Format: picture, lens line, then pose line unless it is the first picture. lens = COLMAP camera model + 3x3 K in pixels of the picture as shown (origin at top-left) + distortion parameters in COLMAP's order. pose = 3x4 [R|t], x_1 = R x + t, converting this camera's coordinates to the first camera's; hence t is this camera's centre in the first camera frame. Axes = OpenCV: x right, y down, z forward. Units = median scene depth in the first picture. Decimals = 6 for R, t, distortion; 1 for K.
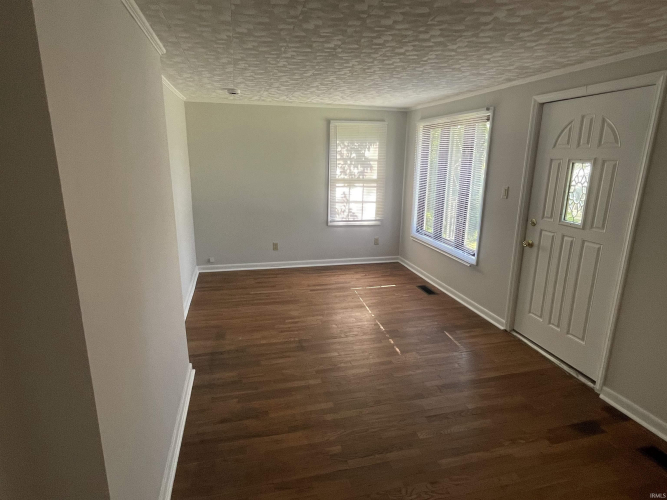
lens RADIAL K [[378.7, 0, 333.4], [0, 378.7, 249.5], [0, 0, 1]] dist [-0.000496, -0.001297]
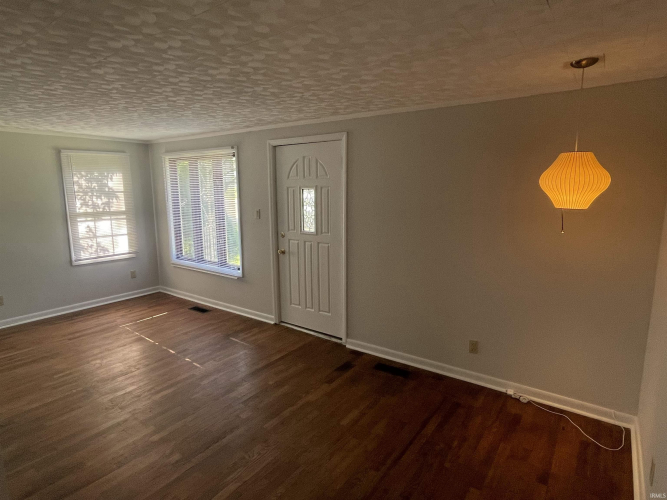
lens RADIAL K [[378.7, 0, 332.5], [0, 378.7, 249.9], [0, 0, 1]] dist [-0.000496, -0.001297]
pose [[0.767493, -0.124568, 0.628838, -0.150081], [0.169305, 0.985498, -0.011416, 0.021104], [-0.618296, 0.115227, 0.777453, -0.103846]]
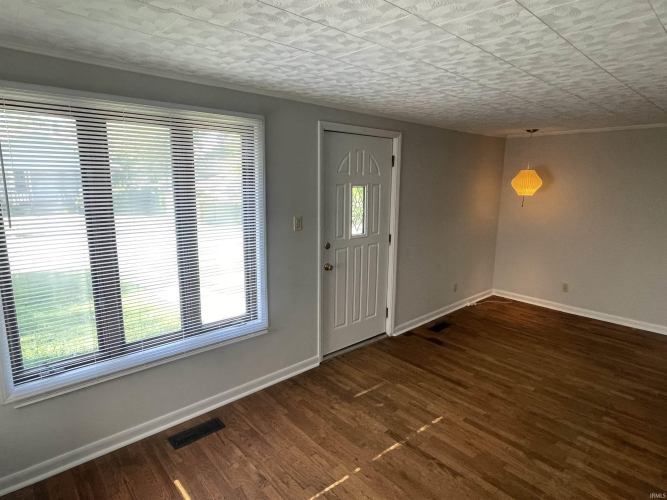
lens RADIAL K [[378.7, 0, 333.4], [0, 378.7, 250.5], [0, 0, 1]] dist [-0.000496, -0.001297]
pose [[-0.468837, -0.178295, 0.865103, -0.327488], [0.196000, 0.933999, 0.298715, -0.324271], [-0.861264, 0.309608, -0.402948, 1.259593]]
